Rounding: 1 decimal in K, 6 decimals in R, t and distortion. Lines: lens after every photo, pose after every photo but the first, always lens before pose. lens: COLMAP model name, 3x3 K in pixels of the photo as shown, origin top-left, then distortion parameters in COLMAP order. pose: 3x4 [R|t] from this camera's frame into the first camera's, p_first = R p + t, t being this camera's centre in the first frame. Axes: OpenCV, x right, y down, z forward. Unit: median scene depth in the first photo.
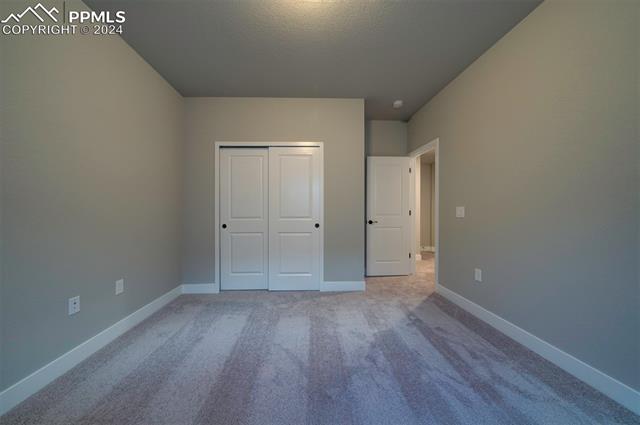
lens RADIAL K [[223.0, 0, 318.8], [0, 223.0, 215.3], [0, 0, 1]] dist [0.000470, -0.000009]
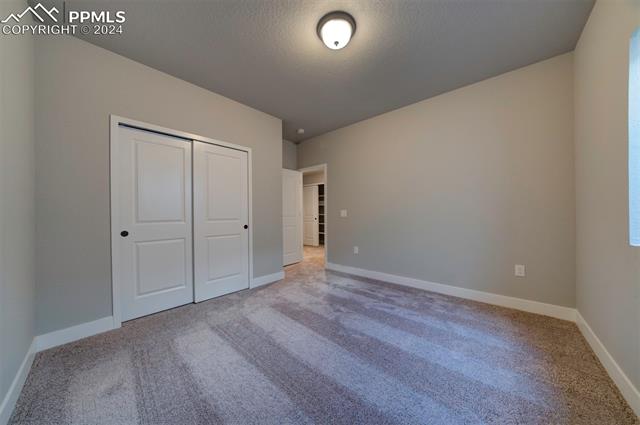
lens RADIAL K [[243.5, 0, 292.6], [0, 243.5, 218.8], [0, 0, 1]] dist [0.015941, -0.000011]
pose [[0.677672, -0.017047, 0.735167, -0.776700], [0.014245, 0.999848, 0.010054, -0.000287], [-0.735227, 0.003659, 0.677811, 0.067816]]
